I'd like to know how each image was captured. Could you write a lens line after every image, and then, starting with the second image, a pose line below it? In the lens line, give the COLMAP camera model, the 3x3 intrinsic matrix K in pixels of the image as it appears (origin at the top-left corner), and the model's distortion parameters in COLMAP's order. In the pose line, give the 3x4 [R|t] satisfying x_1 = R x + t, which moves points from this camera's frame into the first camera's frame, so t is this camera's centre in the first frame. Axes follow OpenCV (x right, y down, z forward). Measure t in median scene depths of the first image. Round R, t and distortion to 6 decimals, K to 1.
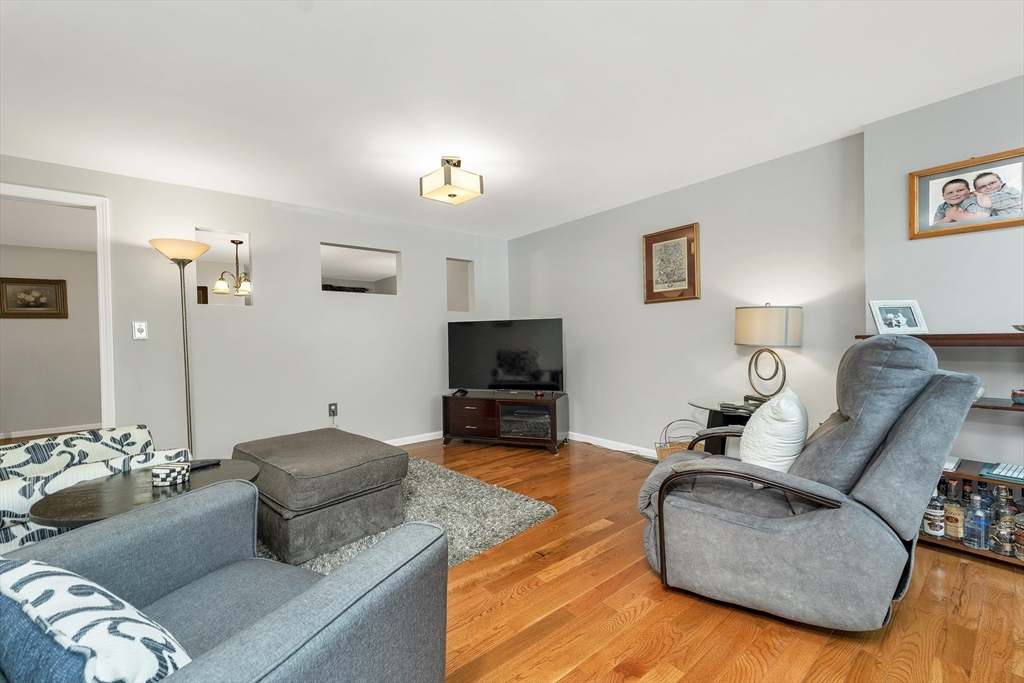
lens RADIAL K [[429.4, 0, 511.3], [0, 429.4, 345.0], [0, 0, 1]] dist [0.001471, 0.000286]
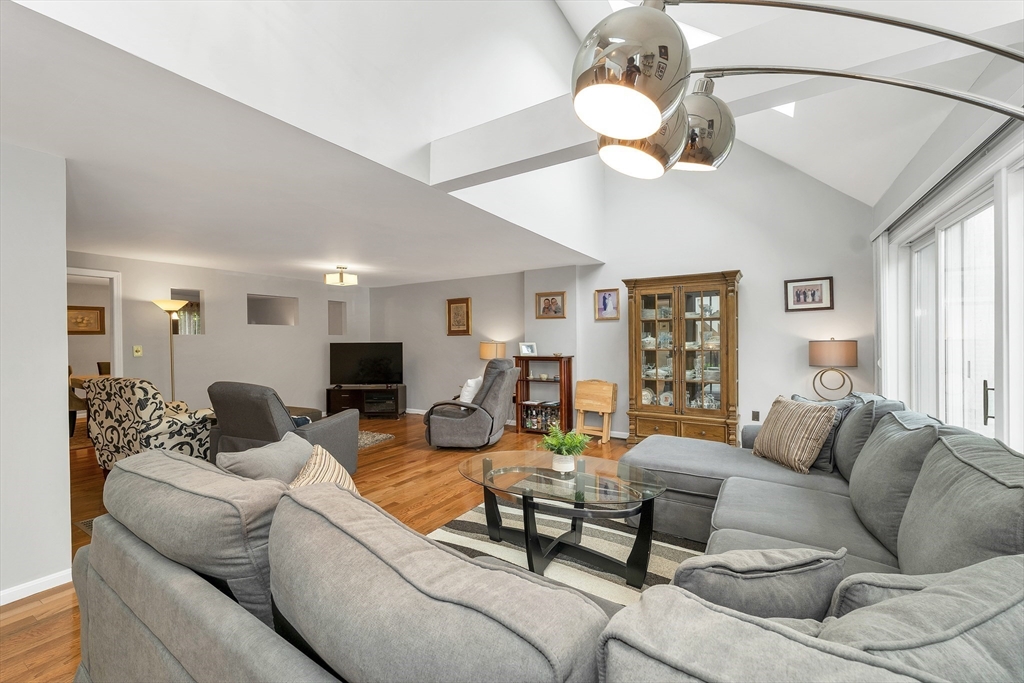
lens RADIAL K [[437.6, 0, 512.4], [0, 437.6, 341.5], [0, 0, 1]] dist [0.014142, -0.001222]
pose [[0.947811, 0.008416, 0.318721, -0.029860], [-0.003676, 0.999874, -0.015471, -0.044161], [-0.318811, 0.013492, 0.947722, -0.952682]]
